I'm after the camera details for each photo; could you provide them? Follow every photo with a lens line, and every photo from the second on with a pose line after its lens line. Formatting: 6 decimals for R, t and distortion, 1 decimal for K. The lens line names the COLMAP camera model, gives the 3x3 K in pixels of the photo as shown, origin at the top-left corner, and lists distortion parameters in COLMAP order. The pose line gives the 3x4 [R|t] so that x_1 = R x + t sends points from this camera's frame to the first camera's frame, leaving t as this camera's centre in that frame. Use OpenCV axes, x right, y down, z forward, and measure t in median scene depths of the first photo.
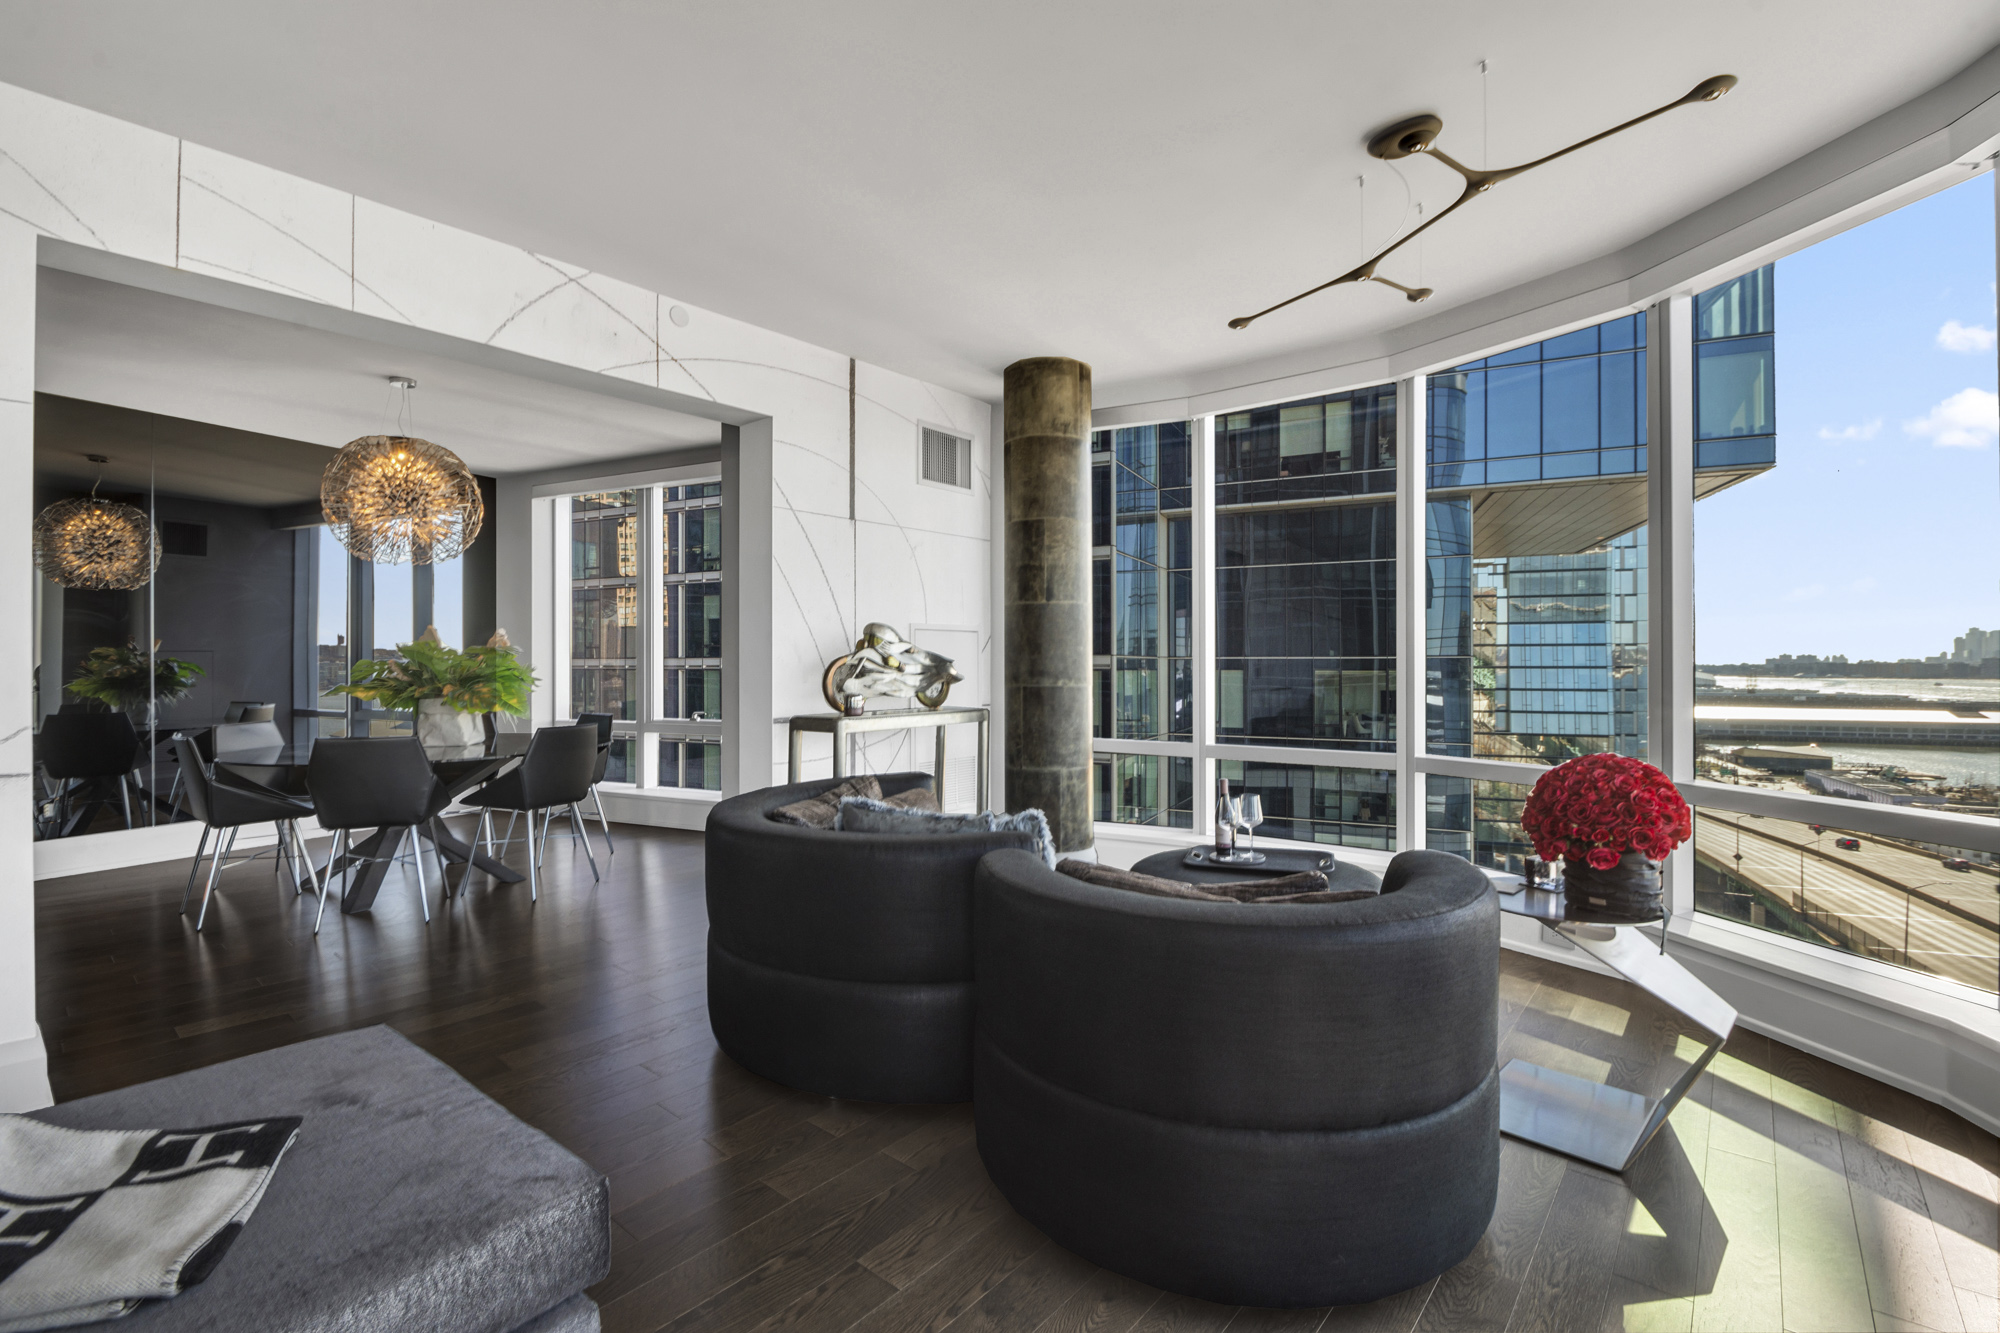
lens RADIAL K [[944.7, 0, 1007.7], [0, 944.7, 661.6], [0, 0, 1]] dist [-0.002233, -0.010347]
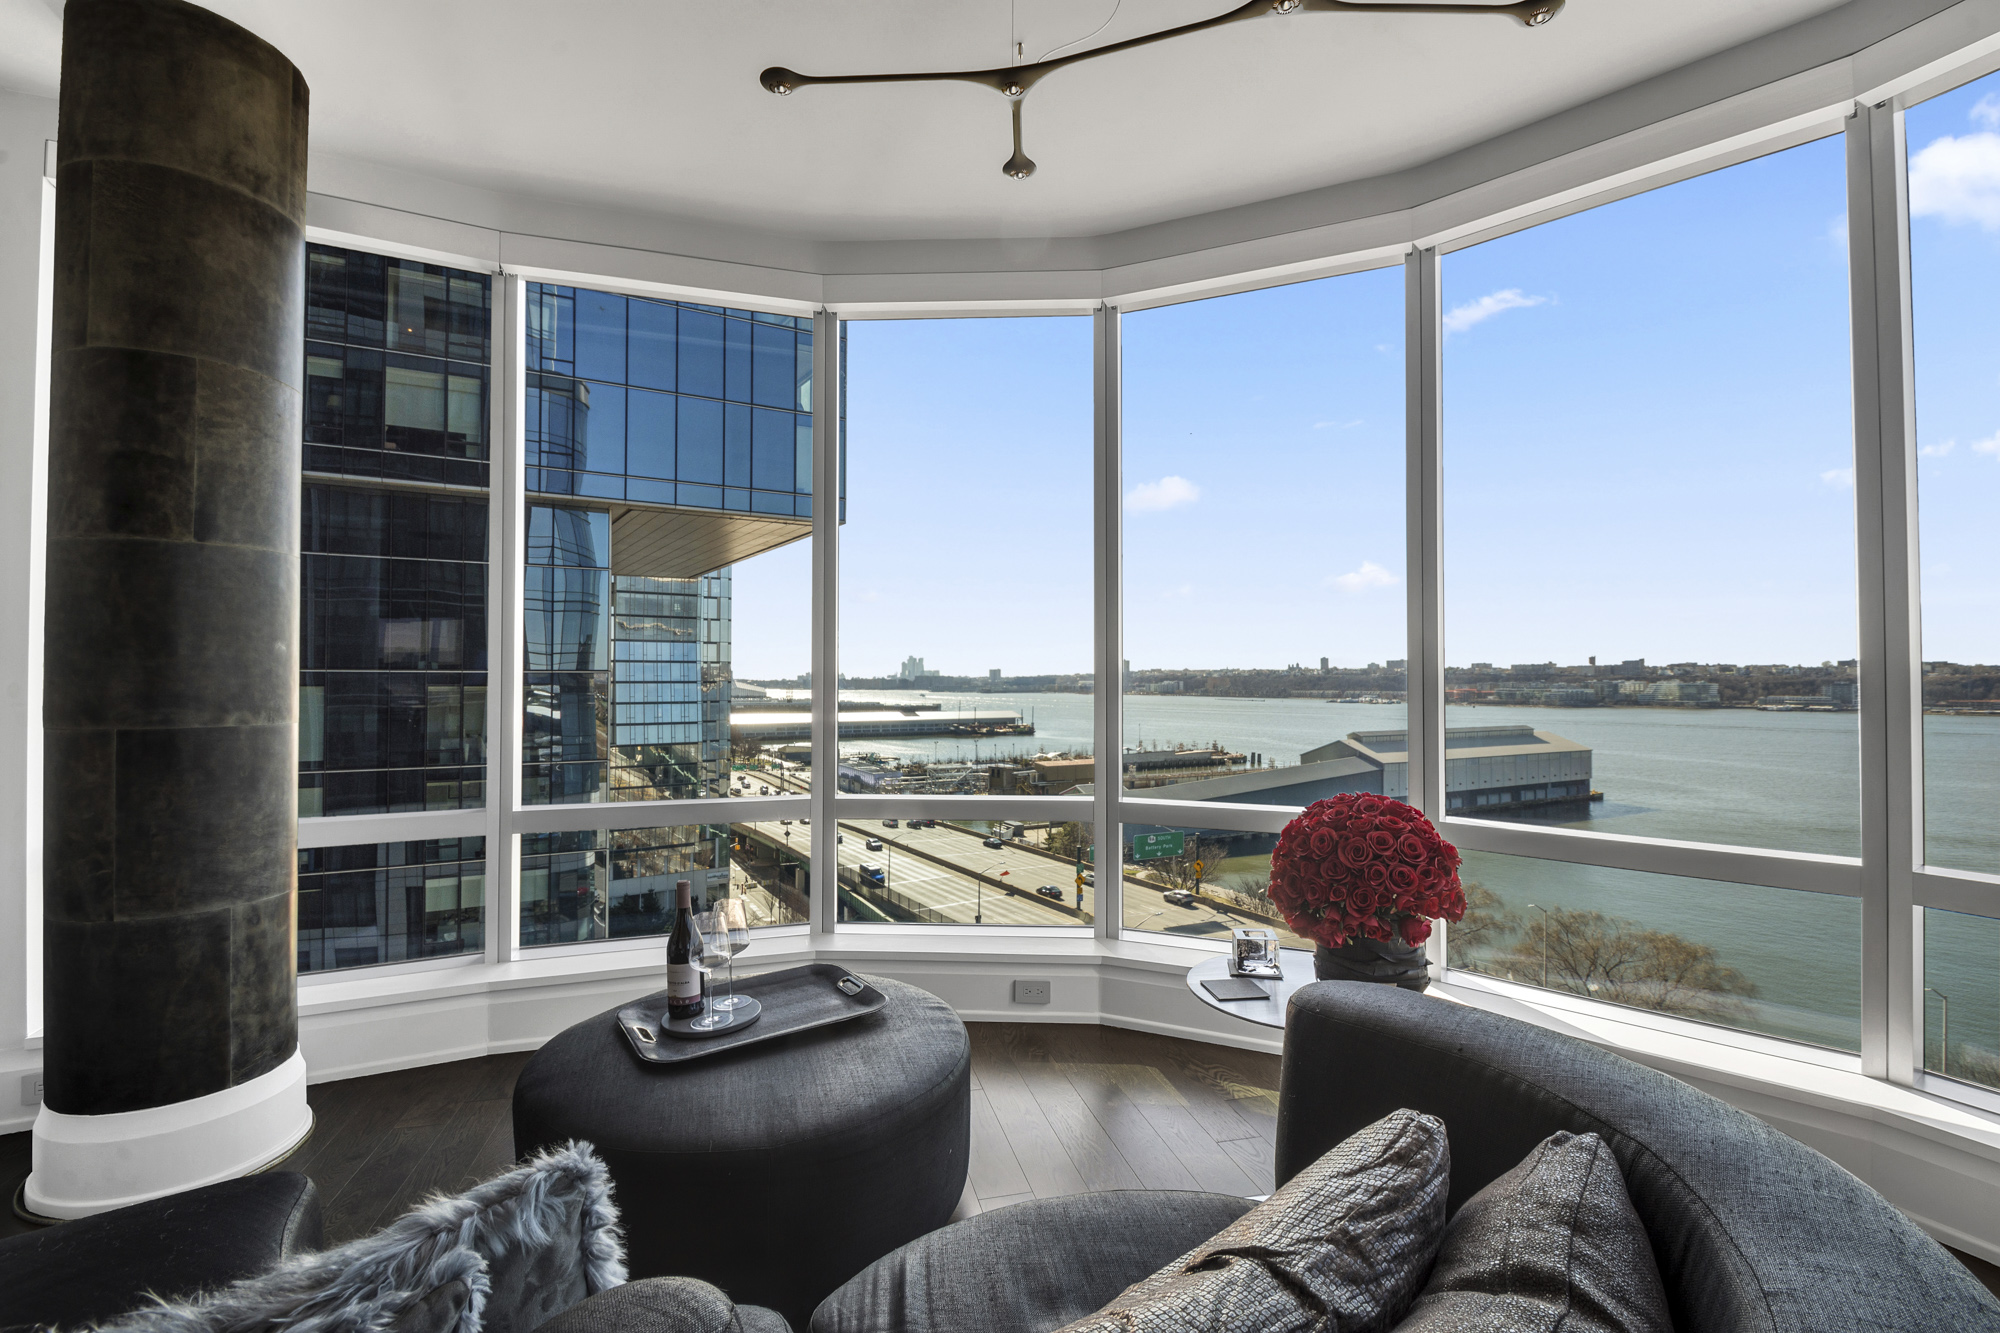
lens RADIAL K [[872.8, 0, 1007.7], [0, 872.8, 665.8], [0, 0, 1]] dist [0.007376, -0.012376]
pose [[0.567671, 0.015165, 0.823116, -0.024279], [-0.005041, 0.999876, -0.014945, 0.000177], [-0.823240, 0.004335, 0.567677, 0.134214]]
